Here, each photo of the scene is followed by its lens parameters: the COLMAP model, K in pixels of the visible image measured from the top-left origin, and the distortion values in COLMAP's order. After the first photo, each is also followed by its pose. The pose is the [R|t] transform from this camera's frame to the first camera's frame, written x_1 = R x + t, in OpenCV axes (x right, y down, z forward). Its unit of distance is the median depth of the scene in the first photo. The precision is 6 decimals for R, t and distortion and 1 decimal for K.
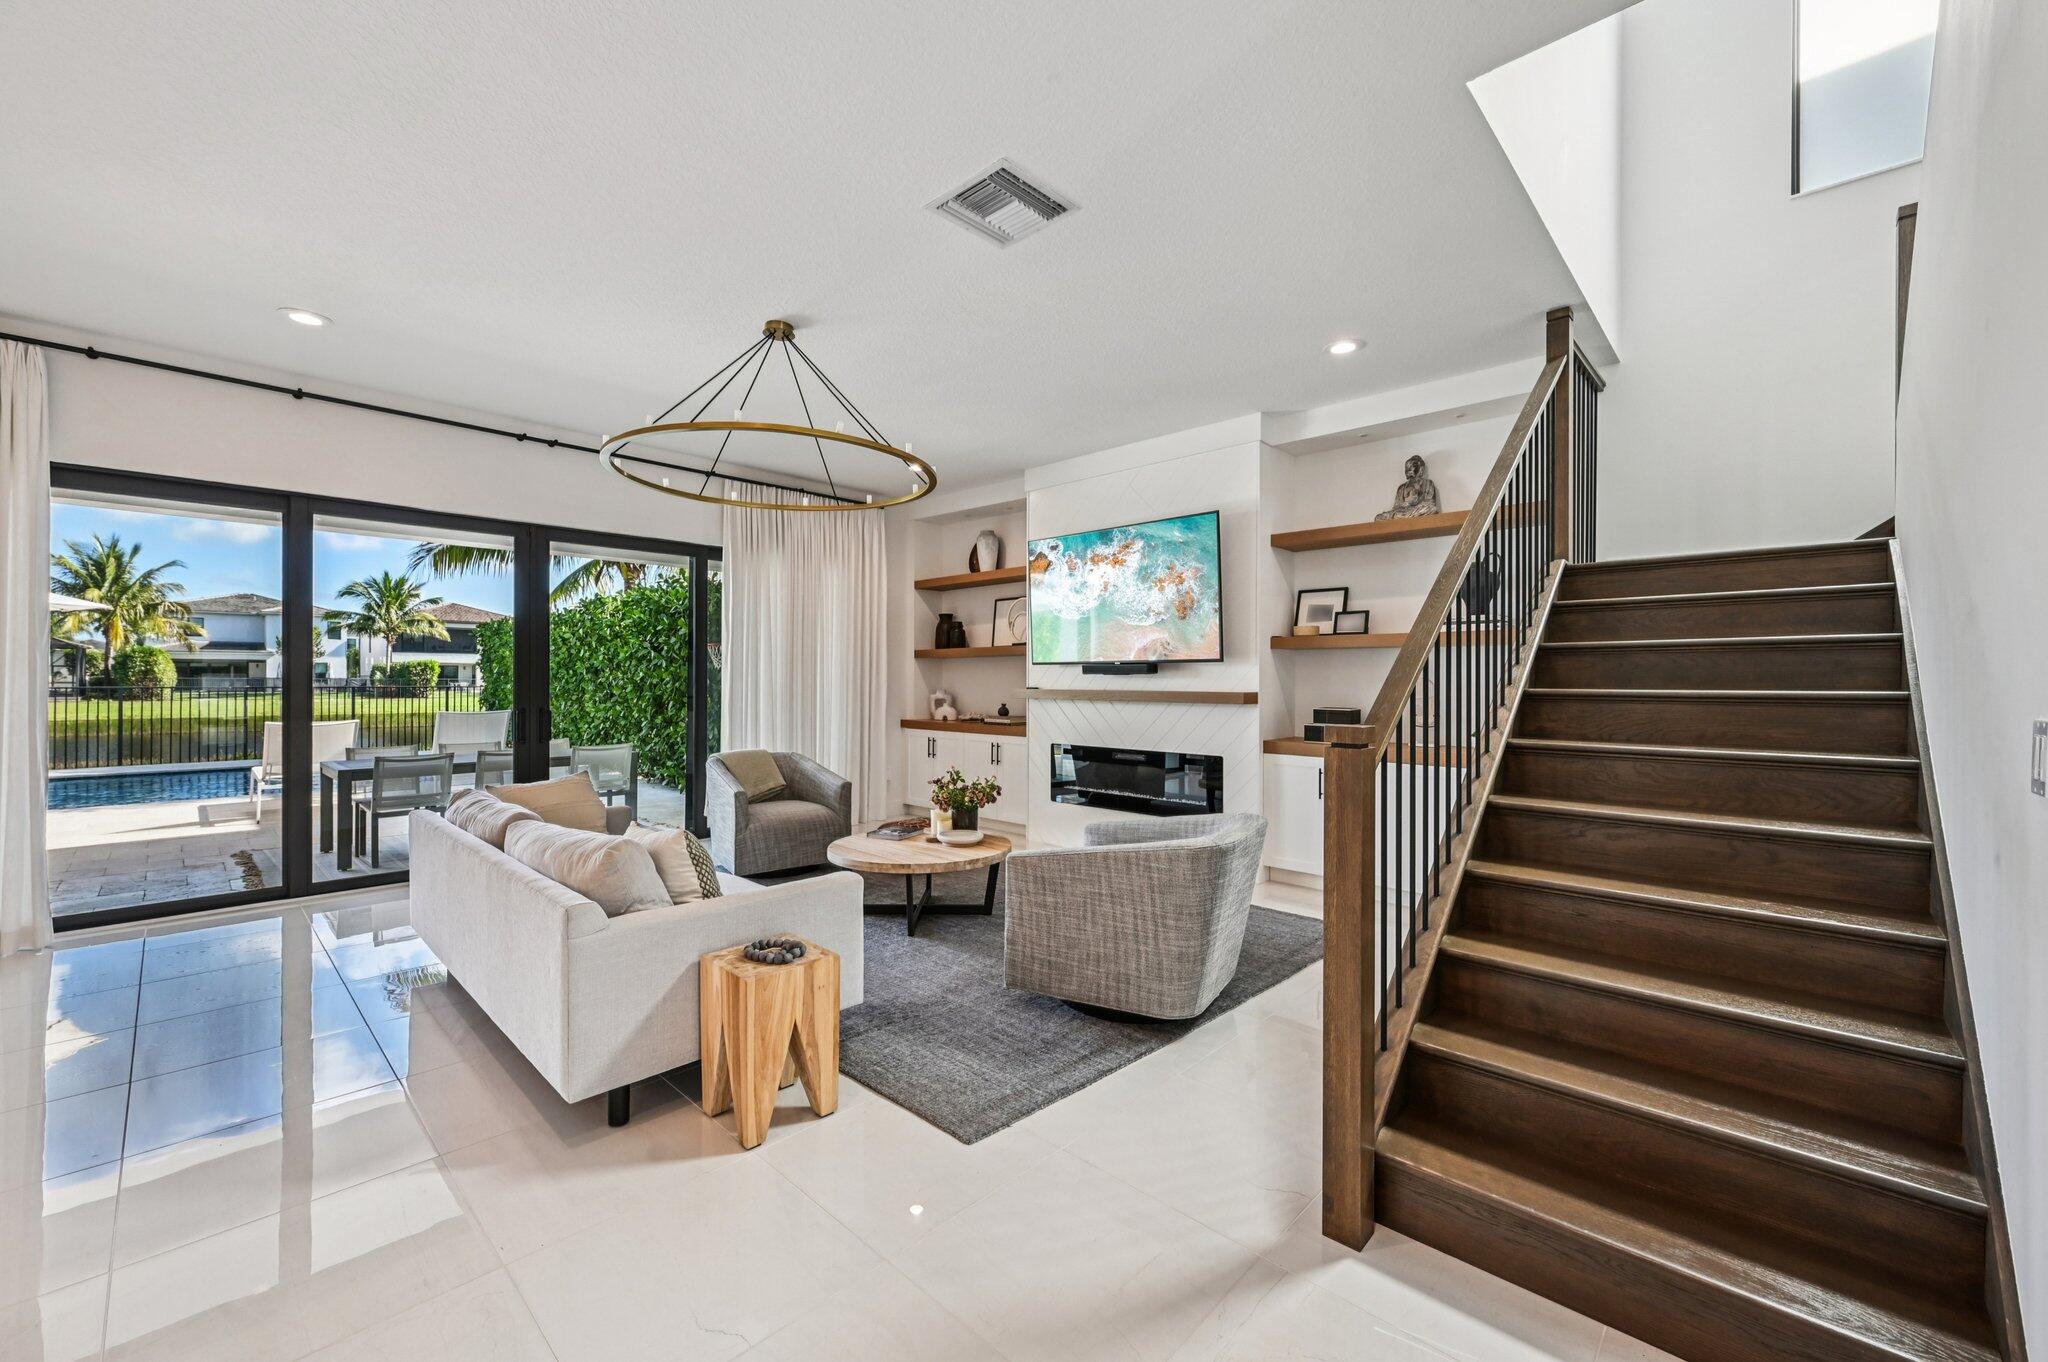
lens RADIAL K [[837.2, 0, 1044.6], [0, 837.2, 674.8], [0, 0, 1]] dist [-0.003415, 0.001625]
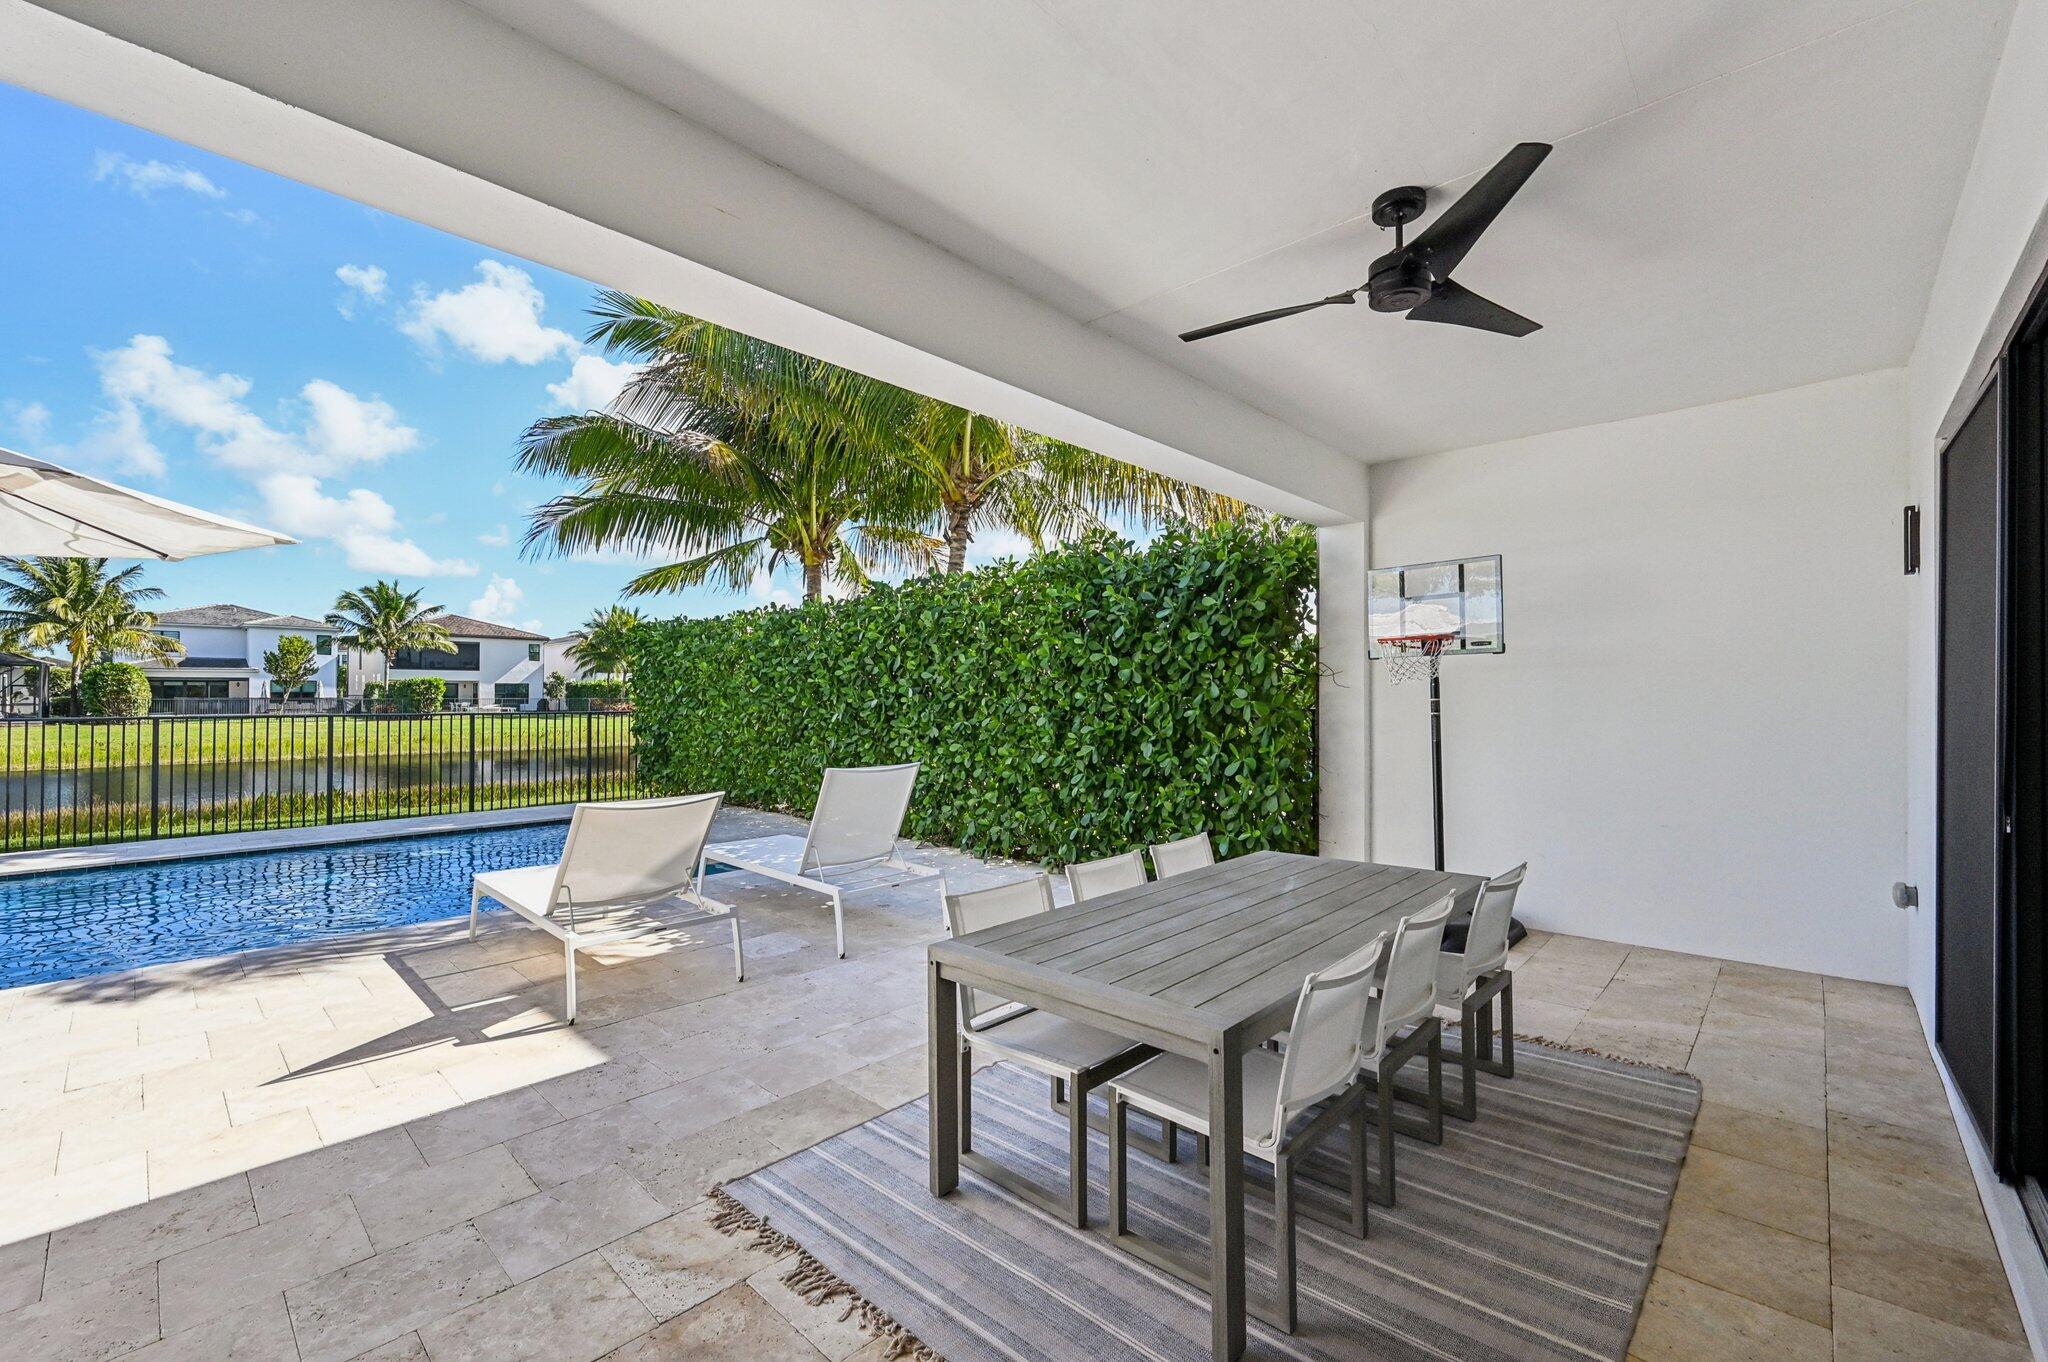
lens RADIAL K [[837.2, 0, 1014.3], [0, 837.2, 698.2], [0, 0, 1]] dist [-0.003415, 0.001625]
pose [[0.999983, -0.004131, 0.004173, -0.134644], [0.004088, 0.999939, 0.010270, -0.001924], [-0.004215, -0.010253, 0.999939, 0.116011]]
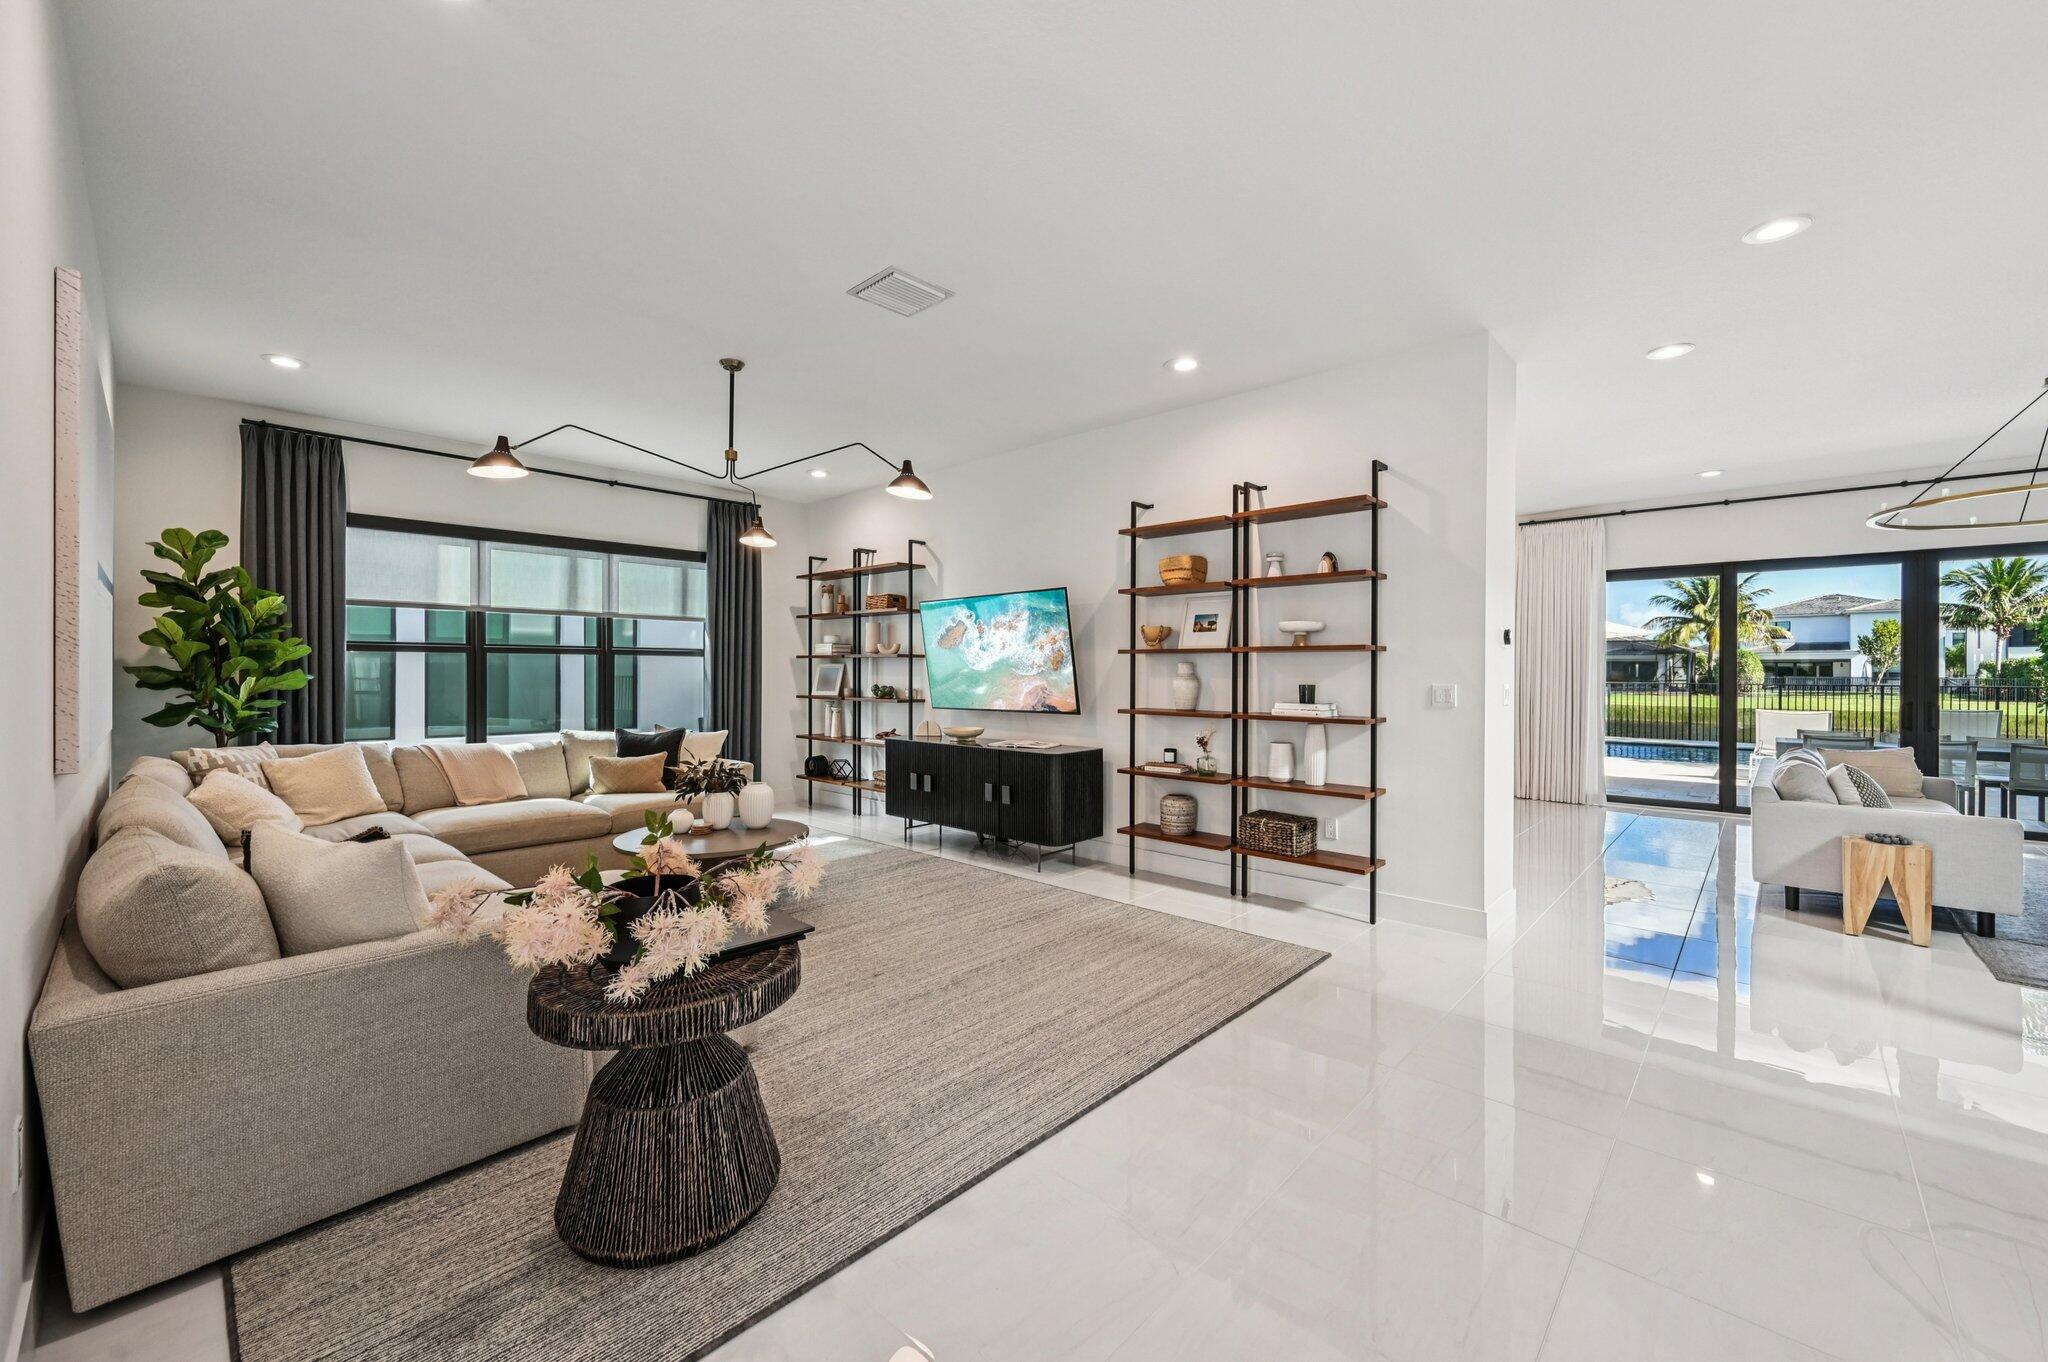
lens RADIAL K [[837.2, 0, 993.0], [0, 837.2, 675.5], [0, 0, 1]] dist [-0.003415, 0.001625]
pose [[0.009806, 0.000029, -0.999952, 0.069654], [0.002049, 0.999998, 0.000049, -0.000365], [0.999950, -0.002049, 0.009806, -0.042912]]
